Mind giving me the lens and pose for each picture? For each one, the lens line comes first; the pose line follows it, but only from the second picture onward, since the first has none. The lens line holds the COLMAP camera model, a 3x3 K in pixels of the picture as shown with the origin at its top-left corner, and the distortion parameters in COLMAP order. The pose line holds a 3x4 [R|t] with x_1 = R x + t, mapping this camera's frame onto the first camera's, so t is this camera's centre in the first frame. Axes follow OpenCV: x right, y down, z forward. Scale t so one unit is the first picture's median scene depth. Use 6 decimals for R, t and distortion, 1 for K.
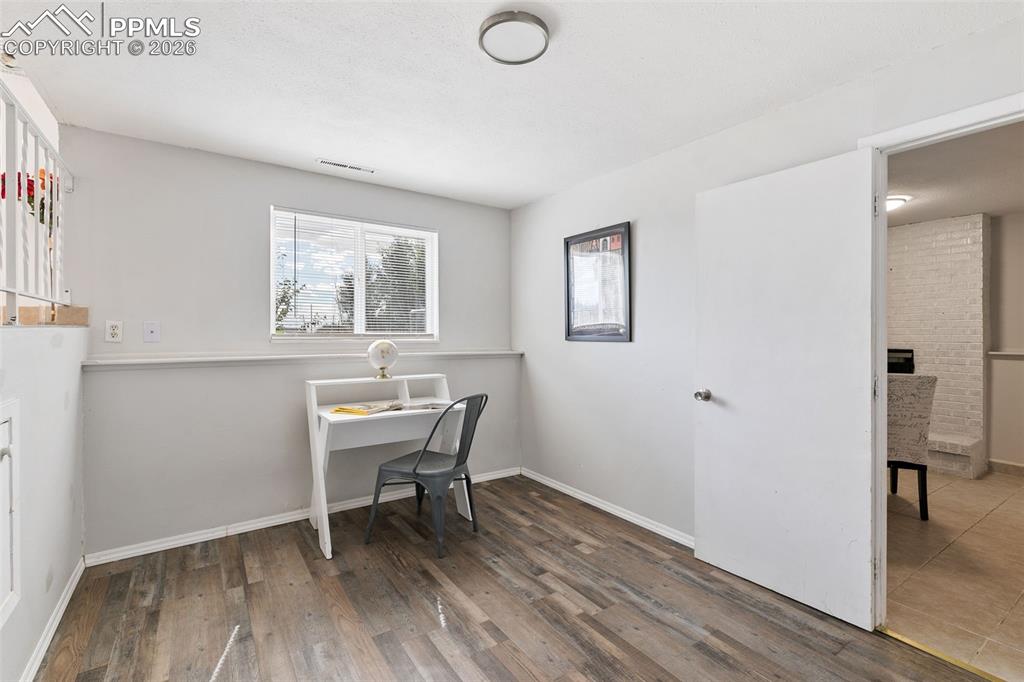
lens RADIAL K [[456.1, 0, 508.0], [0, 456.1, 342.8], [0, 0, 1]] dist [0.001714, 0.000258]
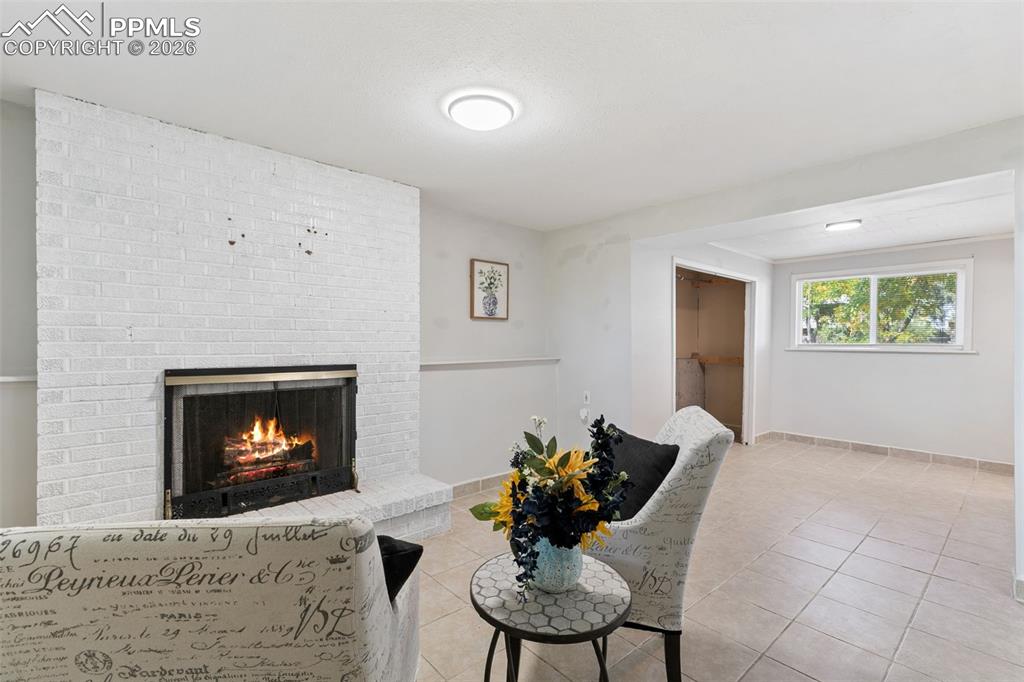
lens RADIAL K [[462.3, 0, 510.1], [0, 462.3, 338.4], [0, 0, 1]] dist [0.004807, -0.000348]
pose [[-0.112497, 0.002617, 0.993649, 0.202794], [0.016407, 0.999865, -0.000776, -0.018225], [-0.993517, 0.016216, -0.112525, 0.856747]]
